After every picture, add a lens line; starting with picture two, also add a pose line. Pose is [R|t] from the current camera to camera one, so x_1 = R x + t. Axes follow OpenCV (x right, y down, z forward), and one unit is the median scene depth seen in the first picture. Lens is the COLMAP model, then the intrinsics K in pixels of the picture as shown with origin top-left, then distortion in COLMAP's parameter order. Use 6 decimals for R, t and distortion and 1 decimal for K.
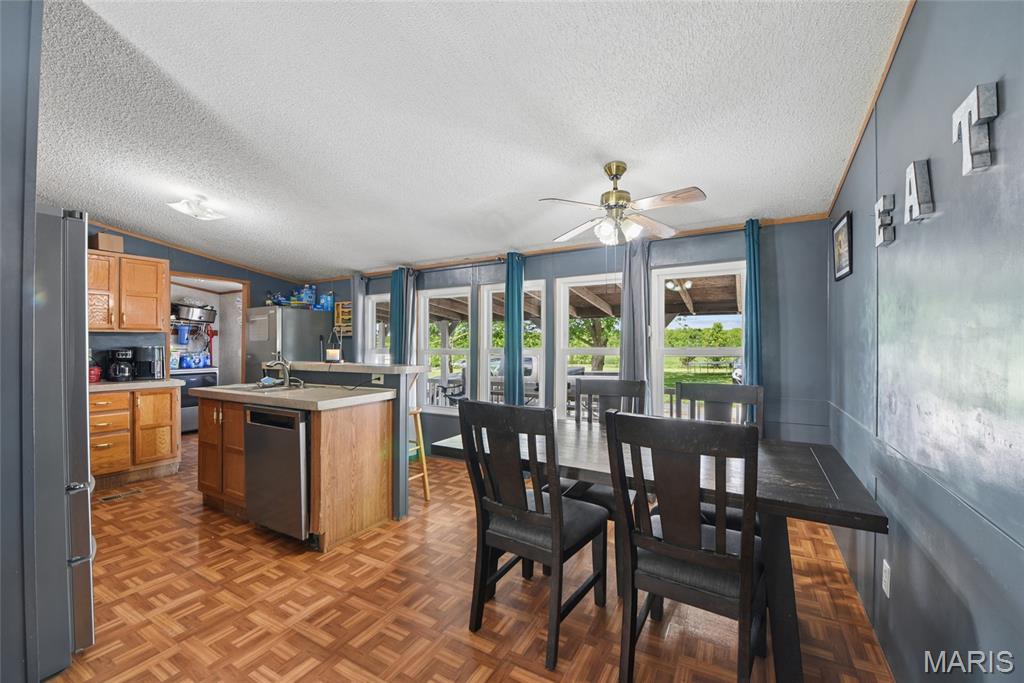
lens RADIAL K [[413.4, 0, 513.3], [0, 413.4, 346.3], [0, 0, 1]] dist [-0.016028, -0.000384]
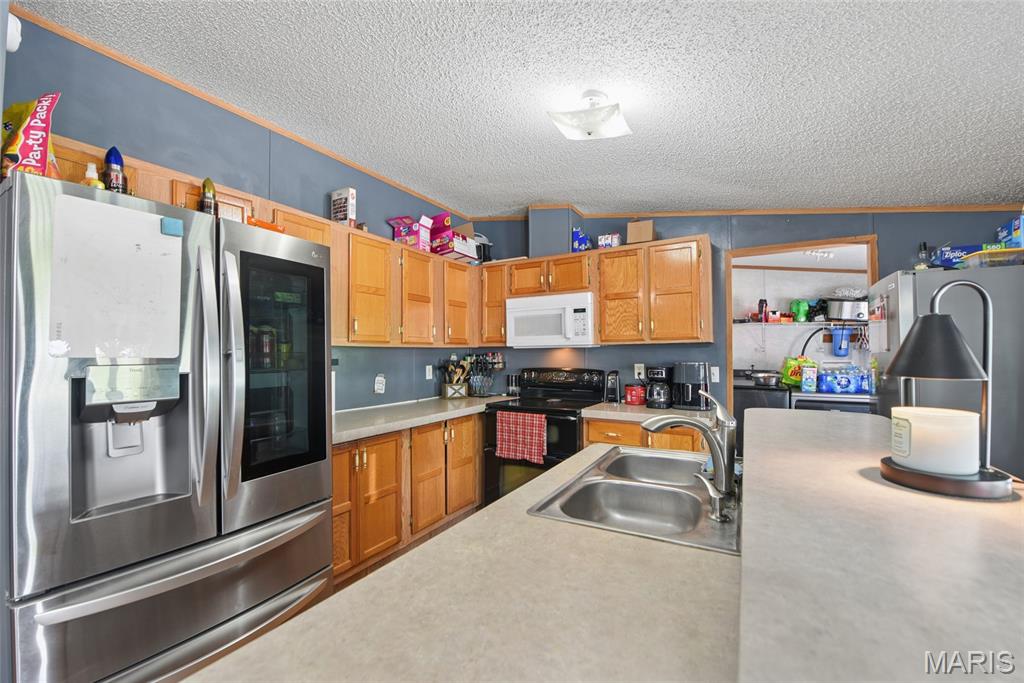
lens RADIAL K [[413.4, 0, 510.5], [0, 413.4, 346.2], [0, 0, 1]] dist [-0.016028, -0.000384]
pose [[-0.013472, -0.019769, -0.999714, -0.218488], [0.004567, 0.999793, -0.019832, -0.020088], [0.999899, -0.004833, -0.013379, 0.878474]]
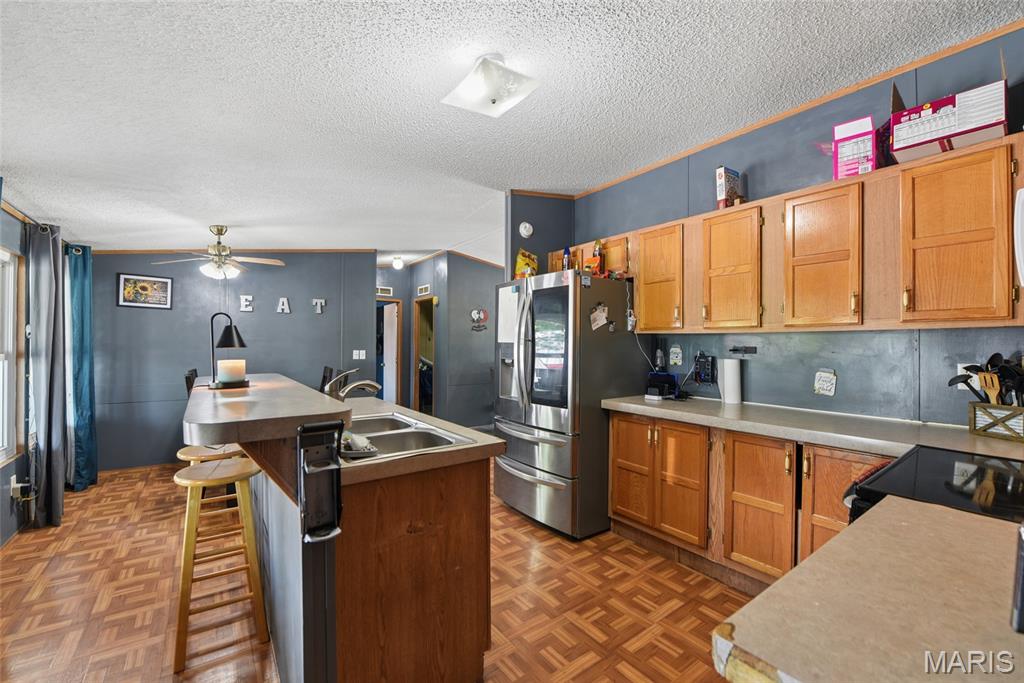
lens RADIAL K [[413.4, 0, 510.8], [0, 413.4, 347.4], [0, 0, 1]] dist [-0.016028, -0.000384]
pose [[-0.910229, -0.006904, 0.414049, -0.986380], [-0.003265, 0.999950, 0.009497, -0.016878], [-0.414093, 0.007293, -0.910205, 1.429344]]
